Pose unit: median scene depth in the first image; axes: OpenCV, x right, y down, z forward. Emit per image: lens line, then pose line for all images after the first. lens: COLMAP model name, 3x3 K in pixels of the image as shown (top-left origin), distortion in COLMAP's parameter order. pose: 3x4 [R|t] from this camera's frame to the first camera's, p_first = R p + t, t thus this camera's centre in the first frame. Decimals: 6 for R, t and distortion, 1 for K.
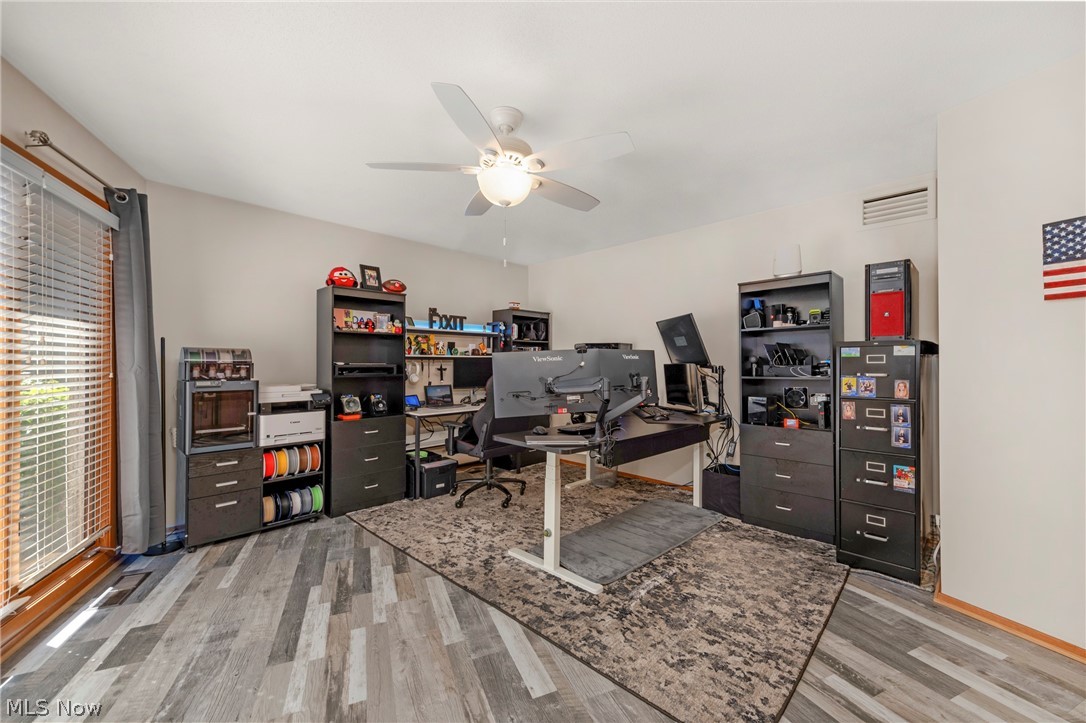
lens RADIAL K [[427.5, 0, 554.5], [0, 427.5, 360.7], [0, 0, 1]] dist [0.009338, -0.000814]
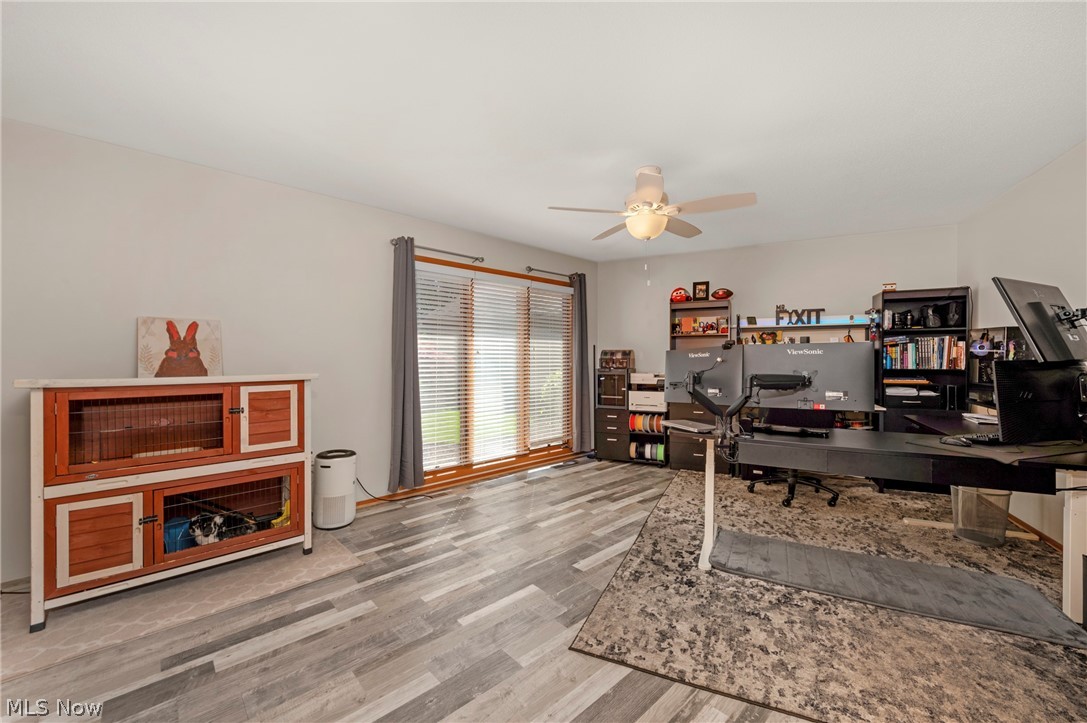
lens RADIAL K [[427.9, 0, 555.0], [0, 427.9, 360.7], [0, 0, 1]] dist [0.009338, -0.000814]
pose [[0.319311, 0.004838, -0.947638, 0.745418], [0.007185, 0.999946, 0.007526, -0.000958], [0.947623, -0.009212, 0.319258, 0.217163]]
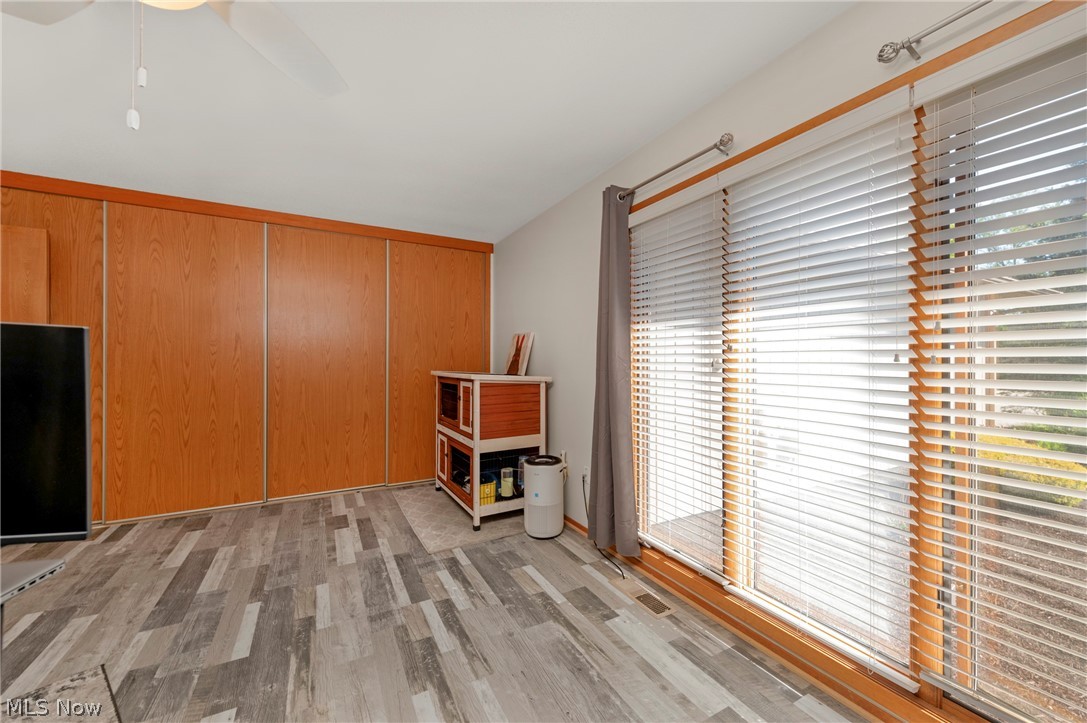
lens RADIAL K [[427.9, 0, 555.0], [0, 427.9, 360.7], [0, 0, 1]] dist [0.009338, -0.000814]
pose [[-0.996677, -0.001481, -0.081443, -0.350160], [-0.000997, 0.999982, -0.005988, 0.002748], [0.081450, -0.005887, -0.996660, 1.037659]]
